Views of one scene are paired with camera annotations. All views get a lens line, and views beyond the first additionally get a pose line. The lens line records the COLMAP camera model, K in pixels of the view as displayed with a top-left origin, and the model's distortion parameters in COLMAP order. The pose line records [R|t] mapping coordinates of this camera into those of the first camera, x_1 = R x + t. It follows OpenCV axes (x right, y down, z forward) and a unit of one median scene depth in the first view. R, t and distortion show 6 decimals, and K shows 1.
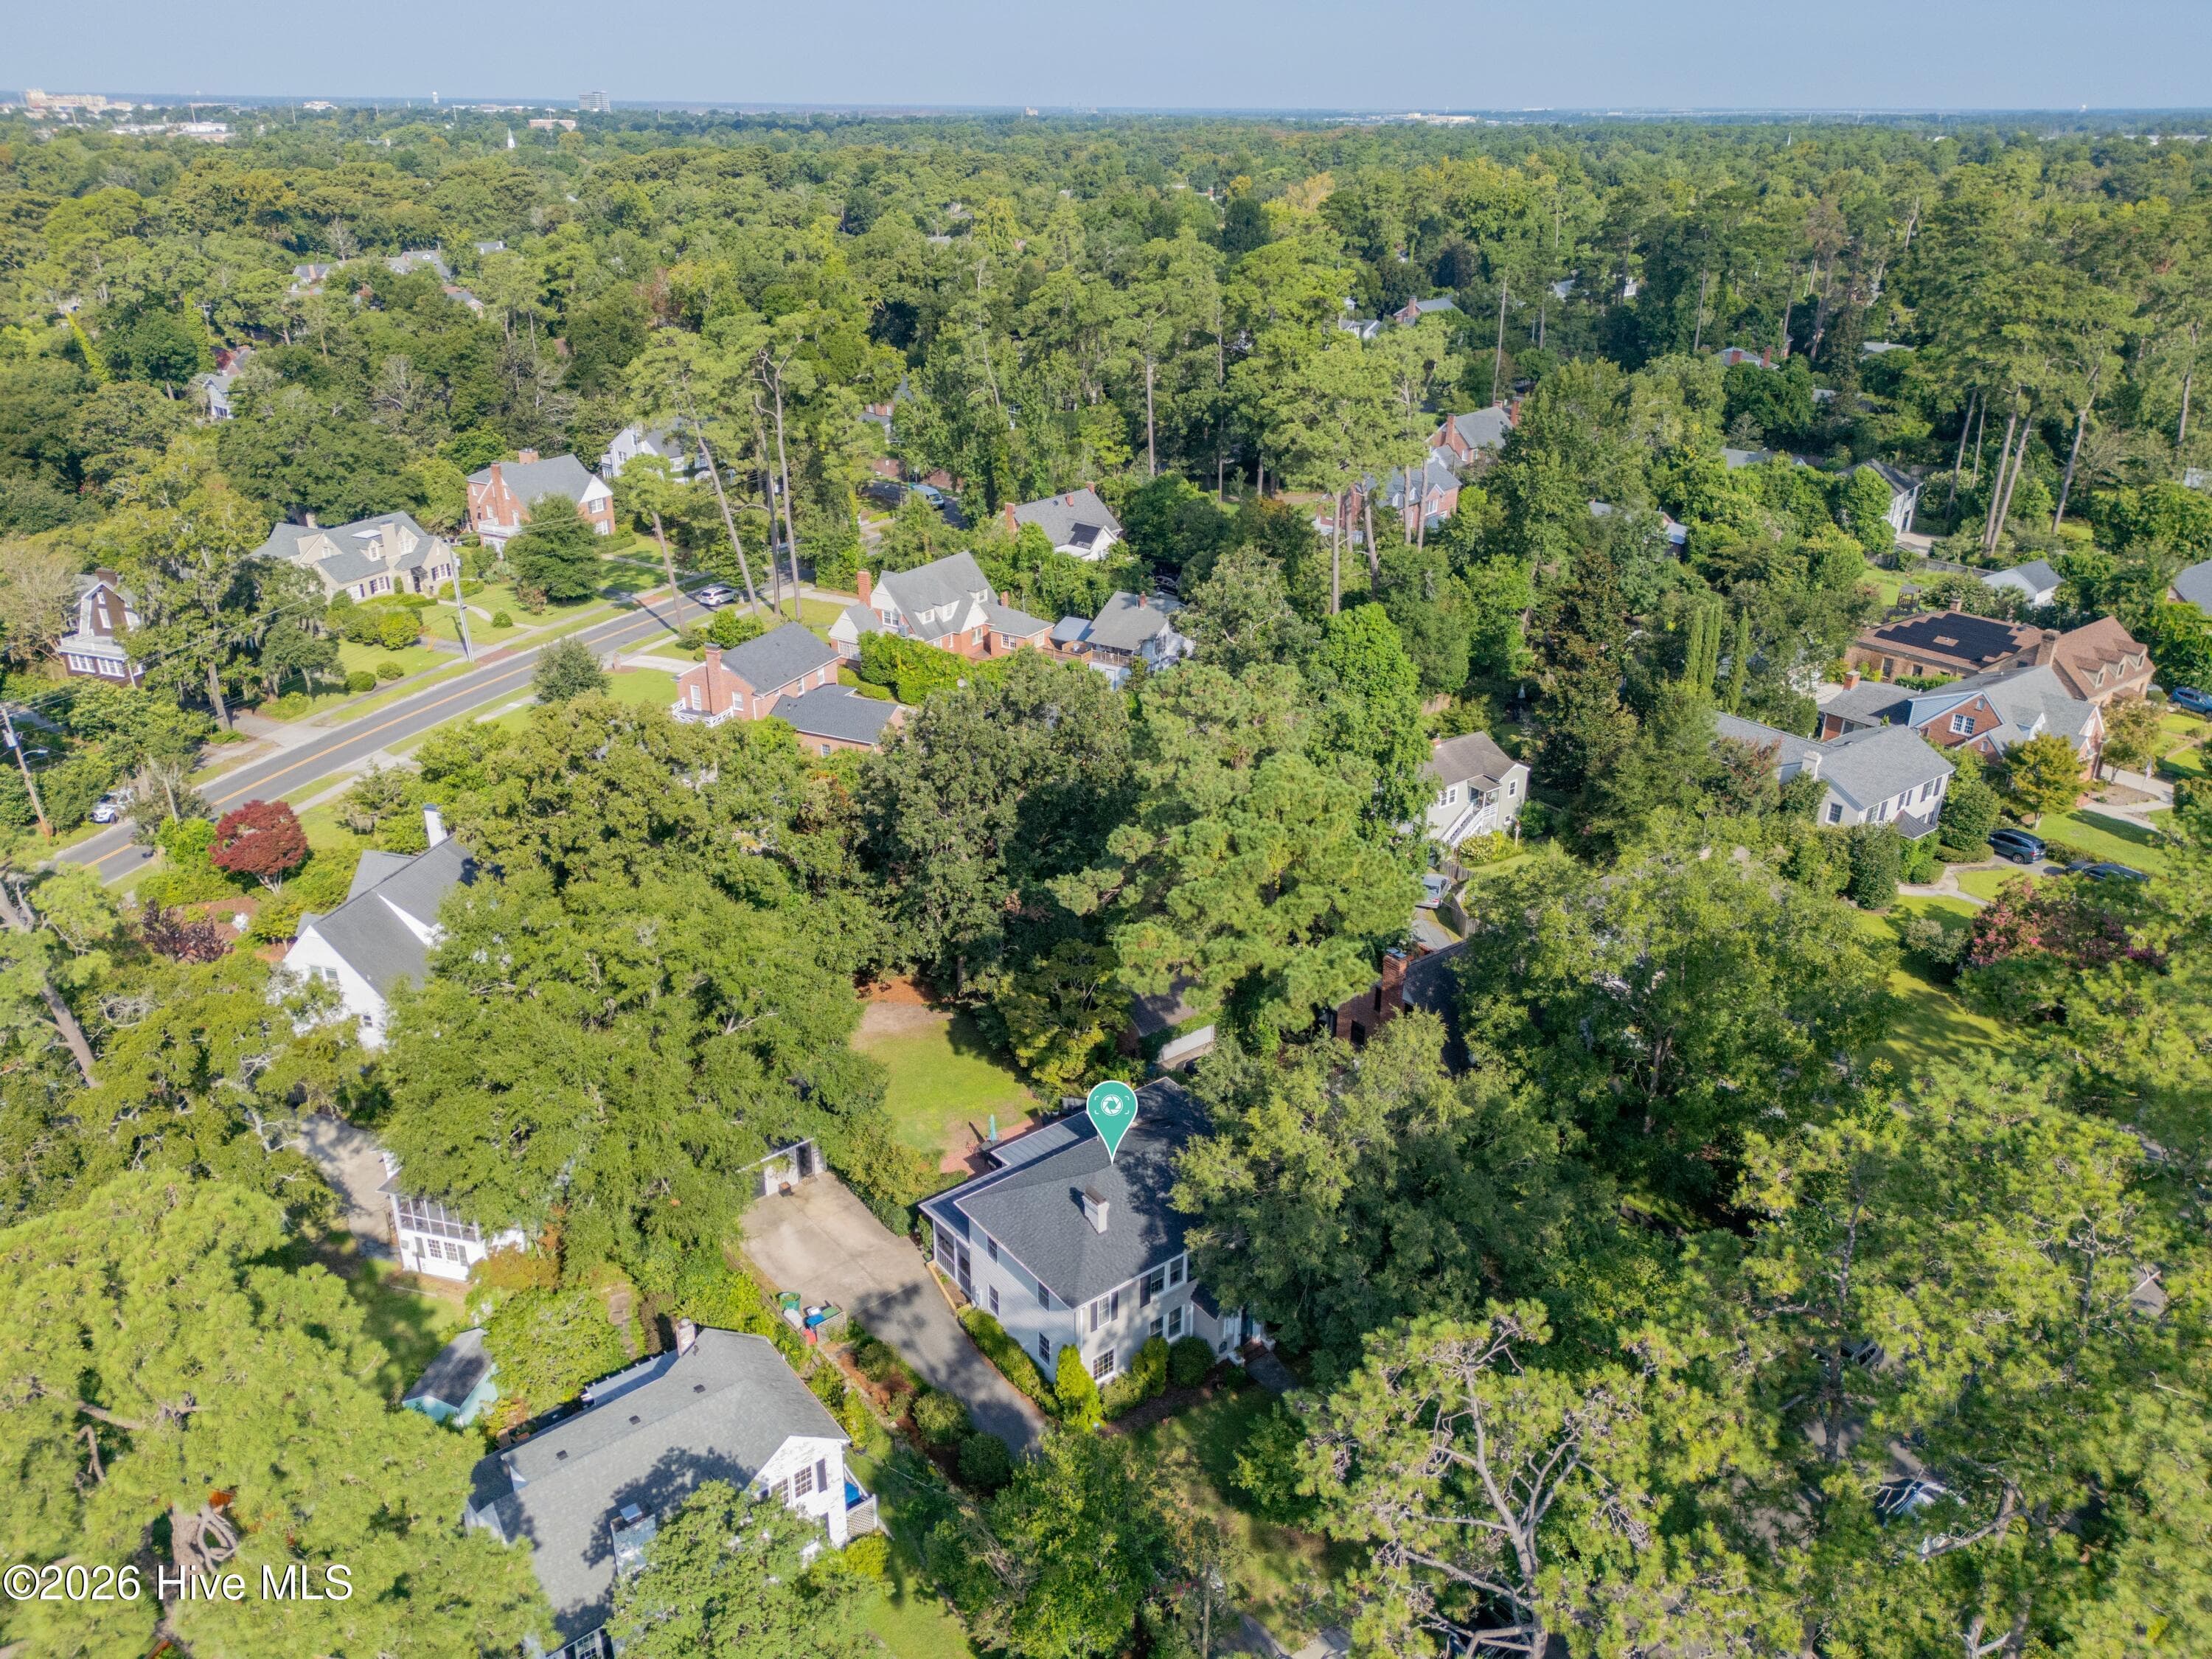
lens RADIAL K [[1548.0, 0, 1099.3], [0, 1548.0, 806.8], [0, 0, 1]] dist [0.072603, -0.067334]
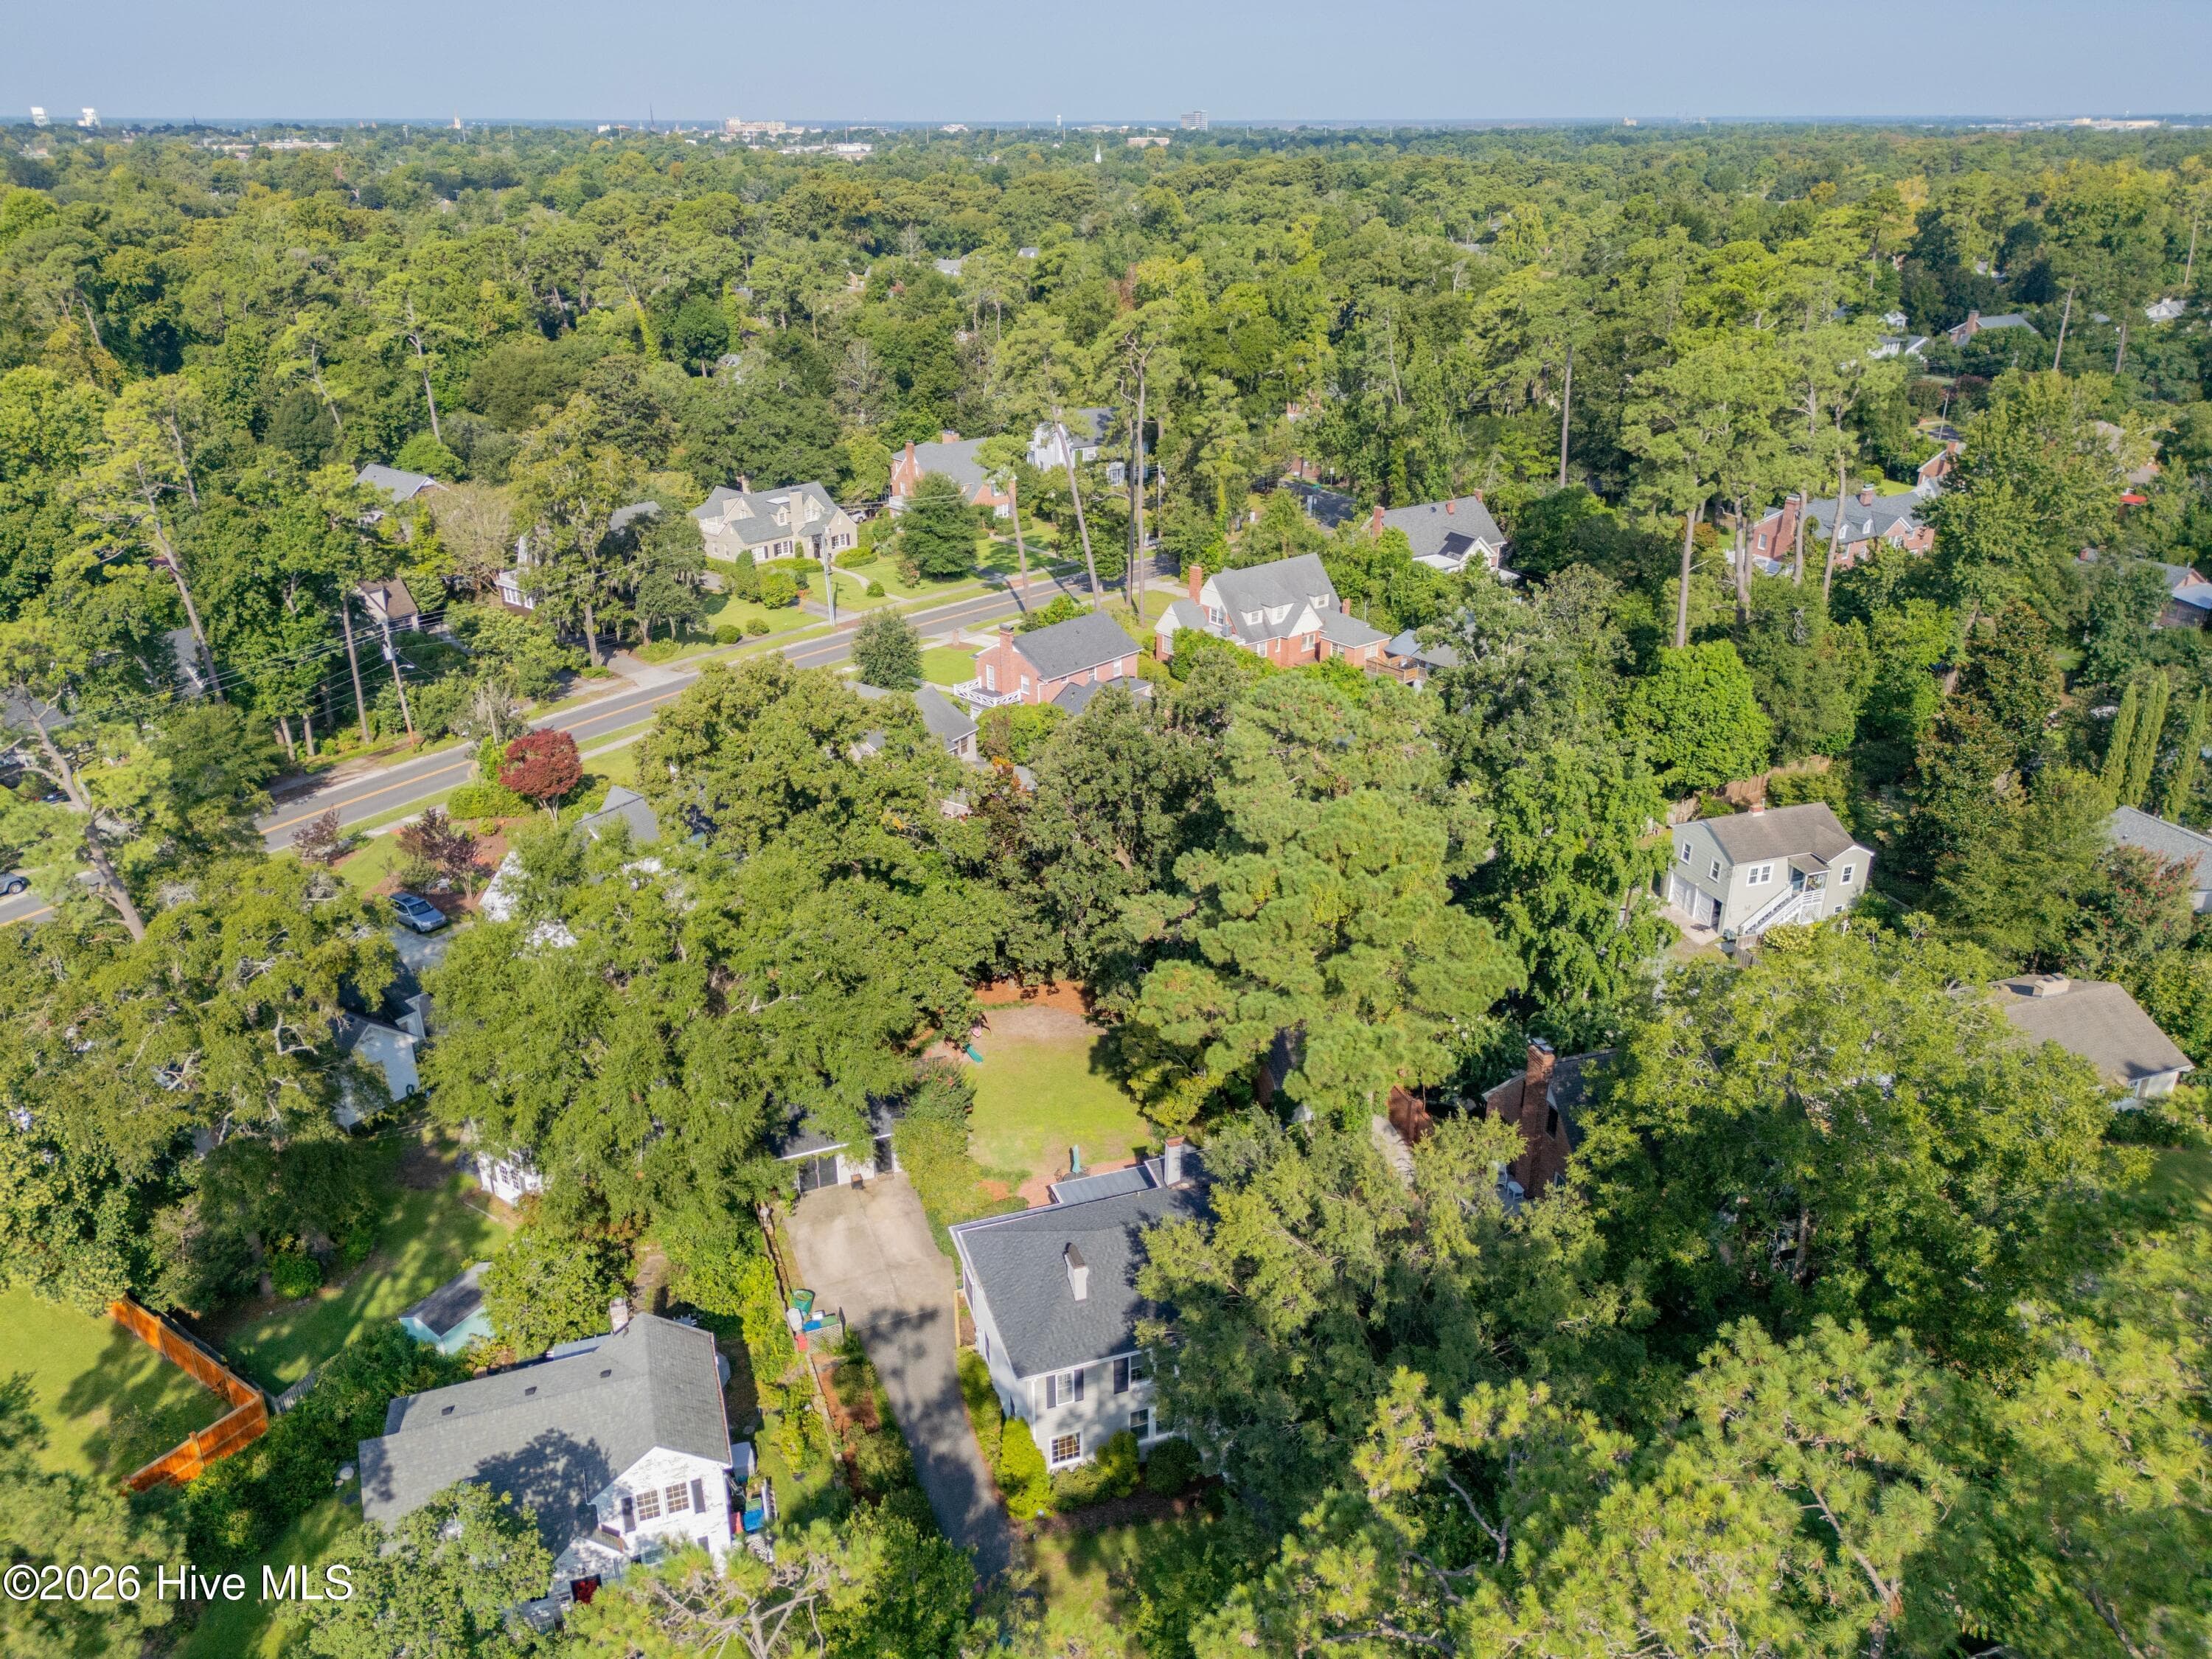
lens RADIAL K [[1548.0, 0, 1099.3], [0, 1548.0, 806.8], [0, 0, 1]] dist [0.072603, -0.067334]
pose [[0.948787, 0.120127, -0.292185, 0.110035], [-0.121483, 0.992501, 0.013568, -0.008978], [0.291624, 0.022623, 0.956266, 0.066849]]
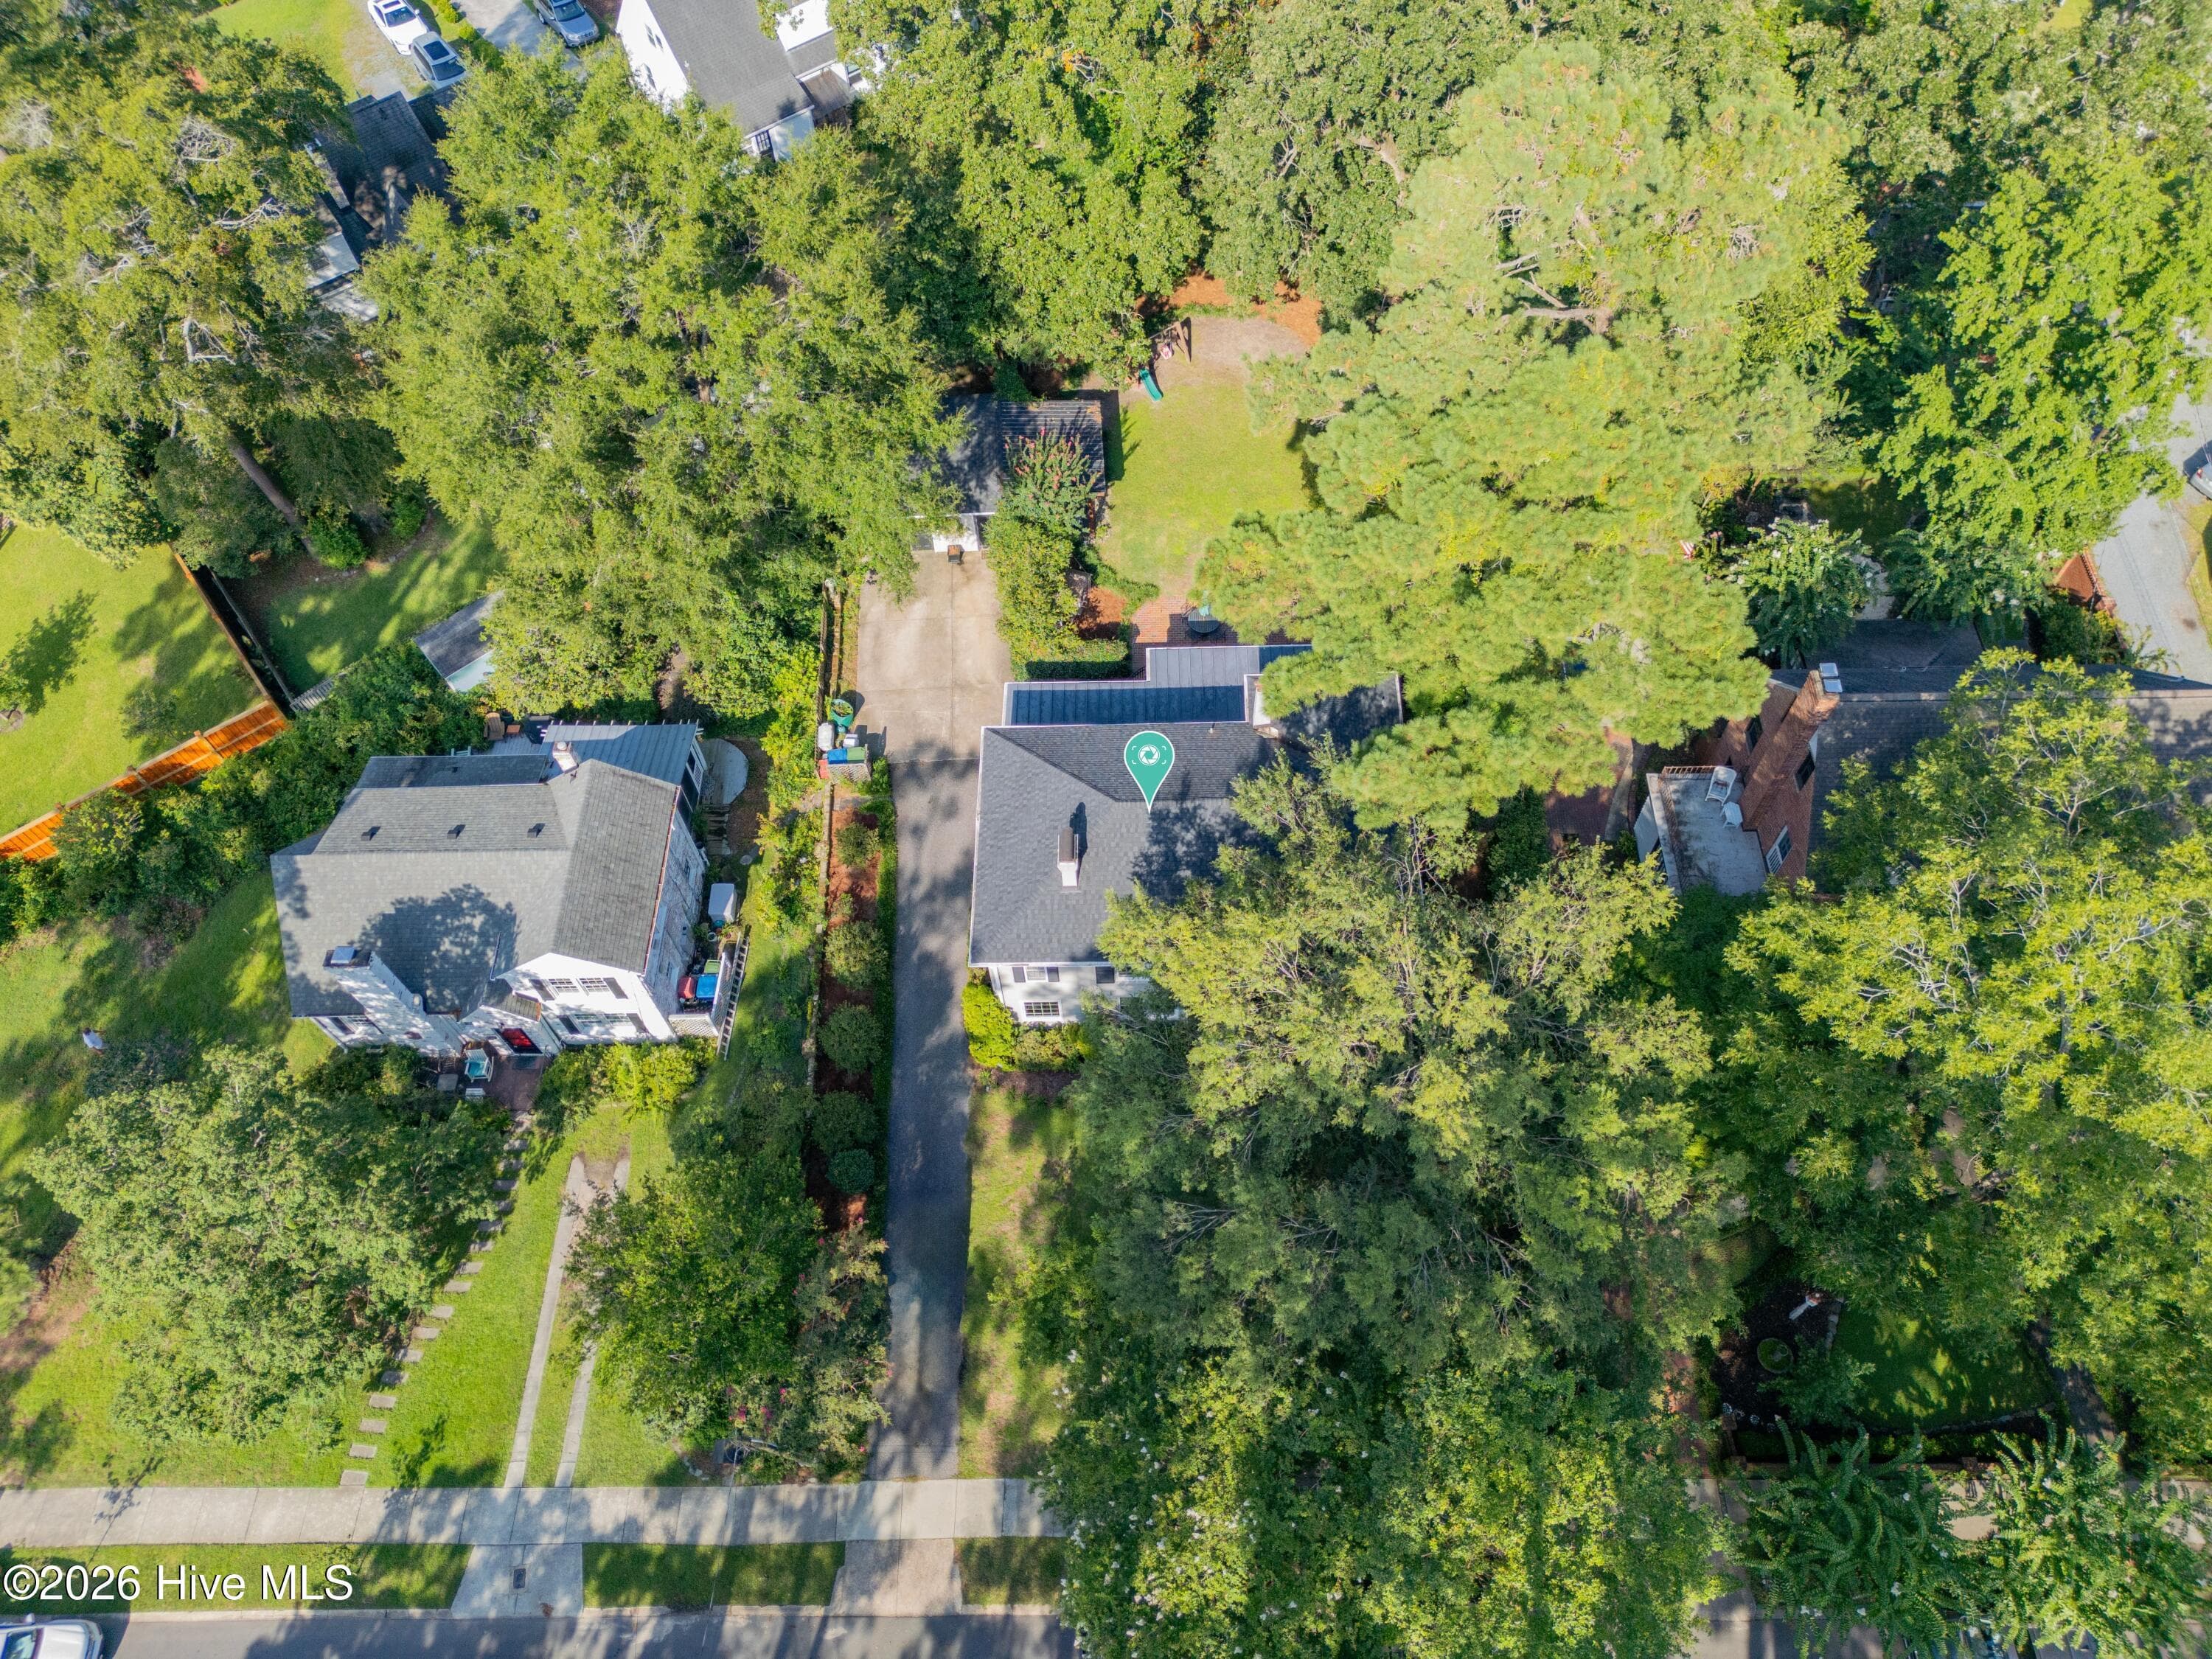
lens RADIAL K [[1575.2, 0, 1106.0], [0, 1575.2, 829.5], [0, 0, 1]] dist [0.014137, 0.003268]
pose [[0.799568, 0.503816, -0.326896, 0.110651], [-0.221866, 0.753590, 0.618771, -0.092567], [0.558092, -0.422223, 0.714326, 0.229475]]
